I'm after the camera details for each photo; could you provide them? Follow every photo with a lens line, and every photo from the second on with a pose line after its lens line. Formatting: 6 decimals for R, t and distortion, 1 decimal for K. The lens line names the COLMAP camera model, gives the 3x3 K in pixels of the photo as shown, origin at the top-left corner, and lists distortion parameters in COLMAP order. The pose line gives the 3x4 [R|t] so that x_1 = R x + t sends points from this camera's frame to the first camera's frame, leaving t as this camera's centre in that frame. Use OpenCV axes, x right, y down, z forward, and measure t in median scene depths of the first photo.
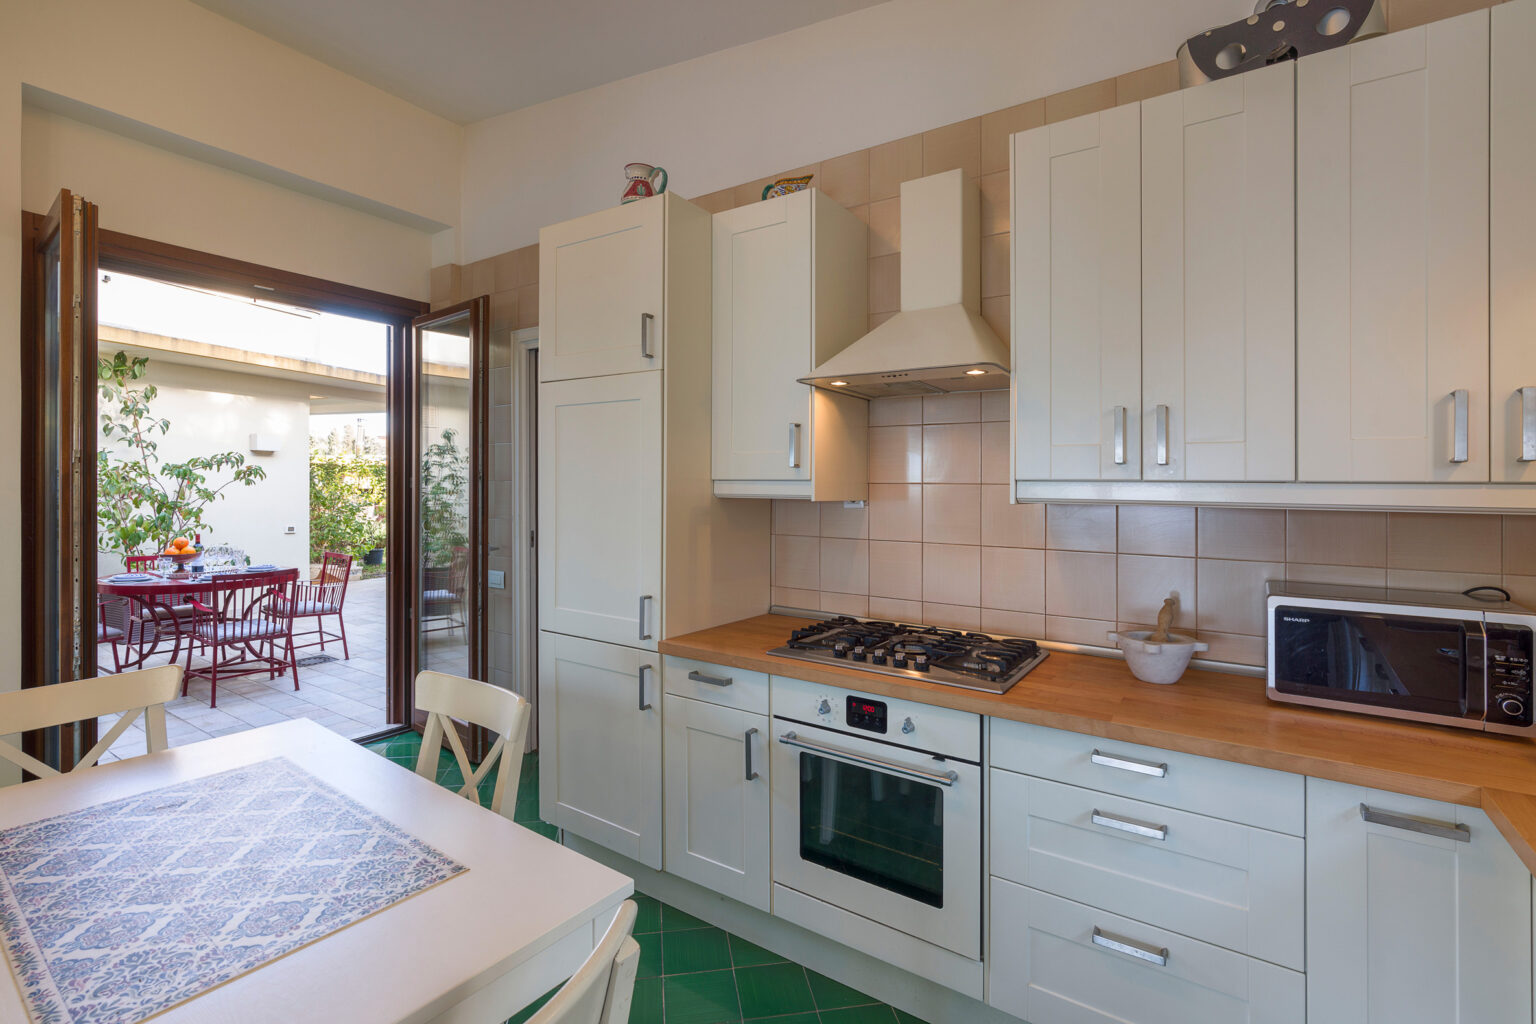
lens RADIAL K [[707.2, 0, 765.5], [0, 707.2, 471.8], [0, 0, 1]] dist [-0.002085, 0.000658]
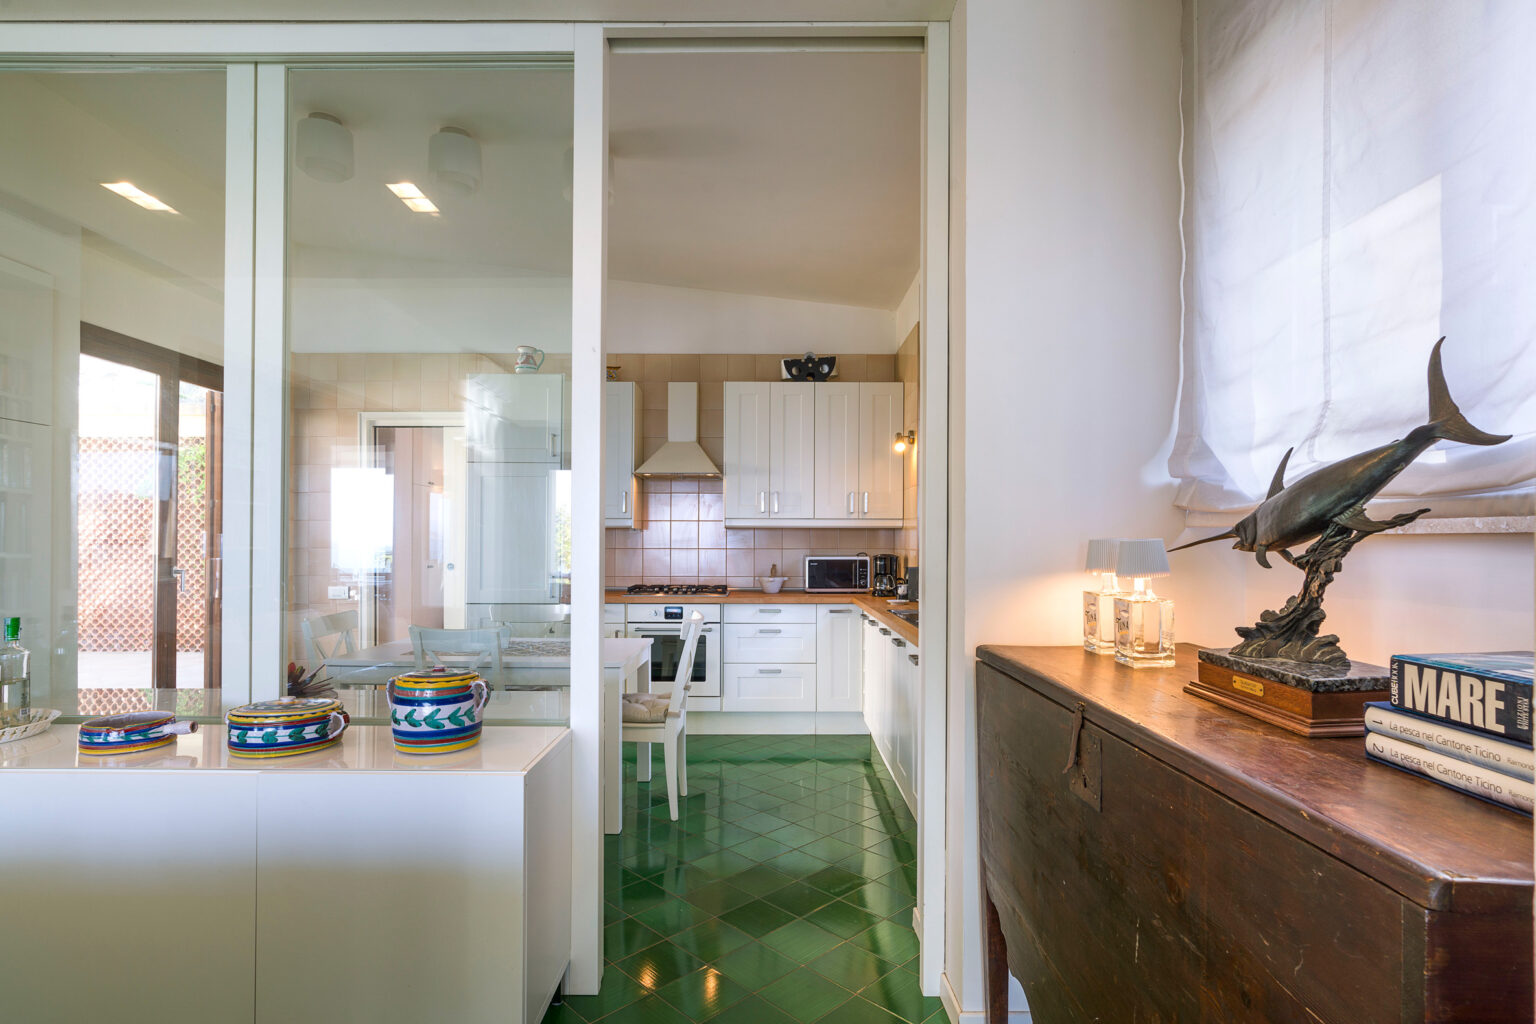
lens RADIAL K [[723.2, 0, 767.1], [0, 723.2, 526.1], [0, 0, 1]] dist [0.000649, 0.000177]
pose [[0.826809, 0.002335, 0.562478, -0.936819], [-0.004885, 0.999983, 0.003030, 0.029805], [-0.562462, -0.005253, 0.826807, -1.172601]]
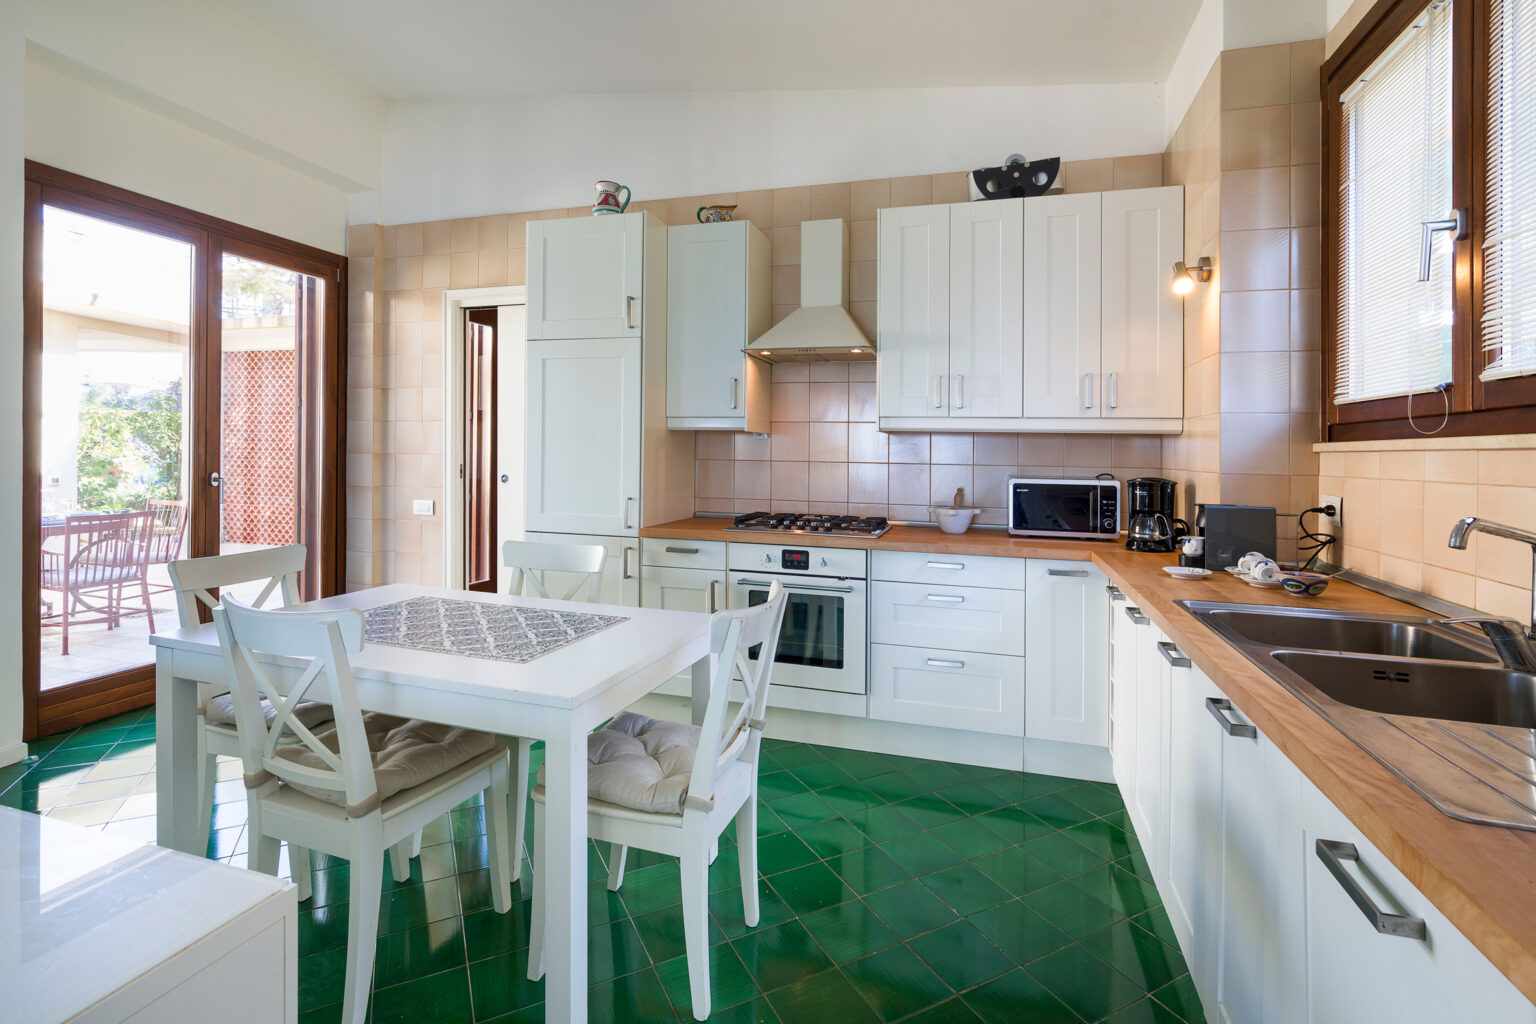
lens RADIAL K [[711.0, 0, 770.3], [0, 711.0, 426.7], [0, 0, 1]] dist [-0.017026, -0.000094]
pose [[0.954954, 0.014649, 0.296393, -0.369077], [-0.011751, 0.999864, -0.011557, 0.054744], [-0.296522, 0.007553, 0.954996, -0.494659]]
